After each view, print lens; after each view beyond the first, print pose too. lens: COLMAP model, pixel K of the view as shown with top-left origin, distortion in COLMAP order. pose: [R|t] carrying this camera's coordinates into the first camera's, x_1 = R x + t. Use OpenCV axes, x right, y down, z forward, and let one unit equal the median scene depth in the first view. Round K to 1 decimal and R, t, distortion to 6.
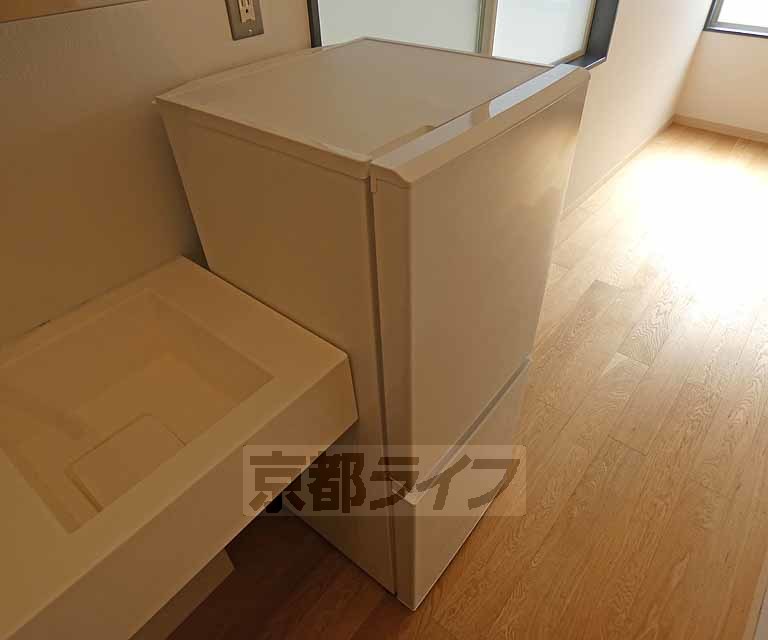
lens RADIAL K [[508.7, 0, 384.0], [0, 508.7, 320.0], [0, 0, 1]] dist [-0.009732, -0.006409]
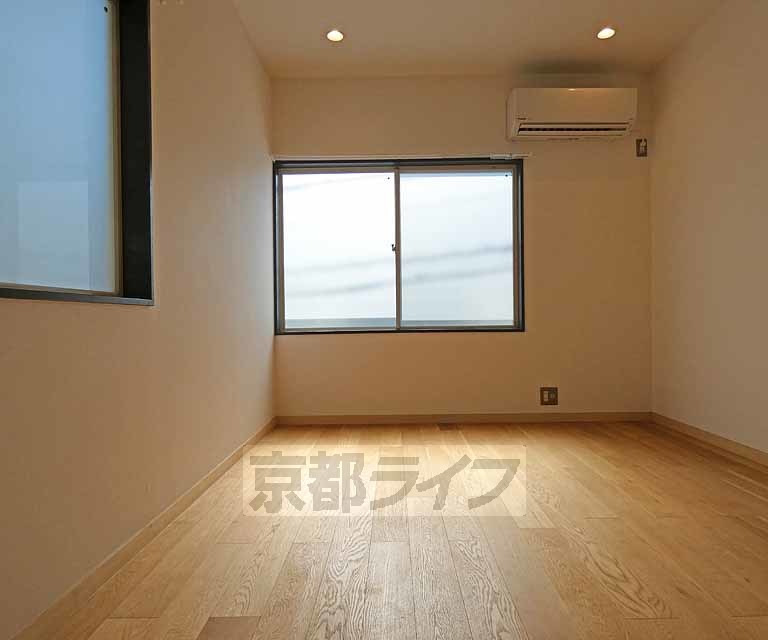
lens RADIAL K [[508.7, 0, 384.0], [0, 508.7, 320.0], [0, 0, 1]] dist [-0.009732, -0.006409]
pose [[0.774452, 0.008571, 0.632574, 0.152326], [0.411268, 0.752966, -0.513712, 0.023557], [-0.480710, 0.658003, 0.579612, 0.275216]]
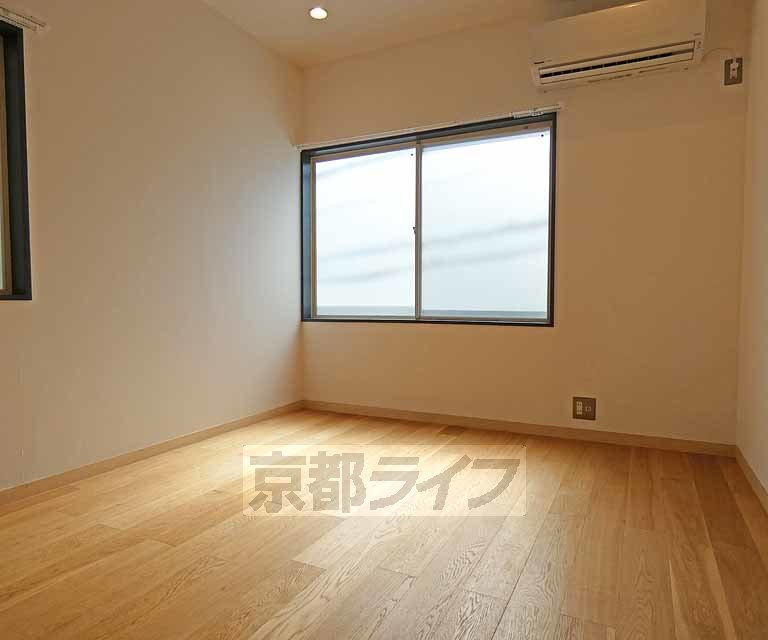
lens RADIAL K [[508.7, 0, 384.0], [0, 508.7, 320.0], [0, 0, 1]] dist [-0.009732, -0.006409]
pose [[0.974740, 0.006706, 0.223240, 0.568329], [0.132976, 0.785646, -0.604217, 0.092140], [-0.179439, 0.618640, 0.764909, 0.148713]]
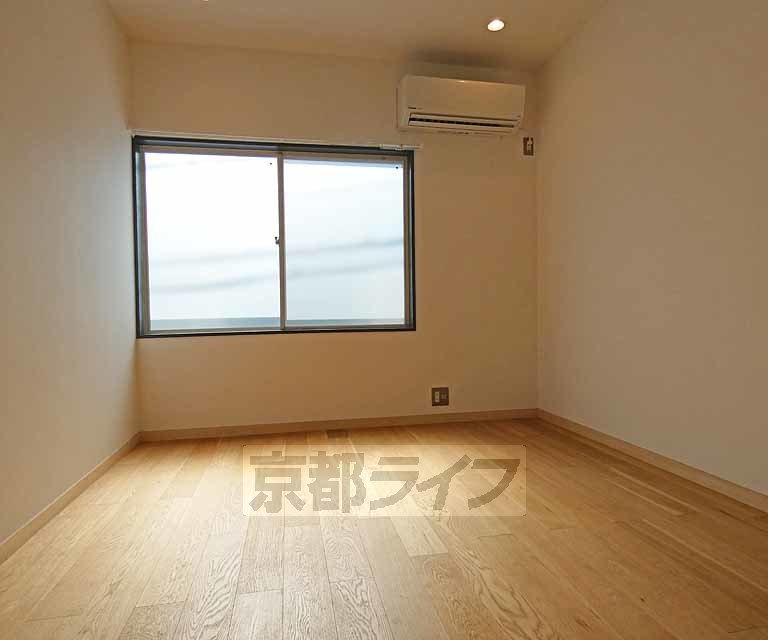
lens RADIAL K [[509.7, 0, 384.0], [0, 509.7, 320.0], [0, 0, 1]] dist [0.004277, 0.000136]
pose [[0.629894, -0.004011, 0.776671, 0.212272], [0.510566, 0.755697, -0.410175, -0.010056], [-0.585283, 0.654909, 0.478057, 0.297105]]
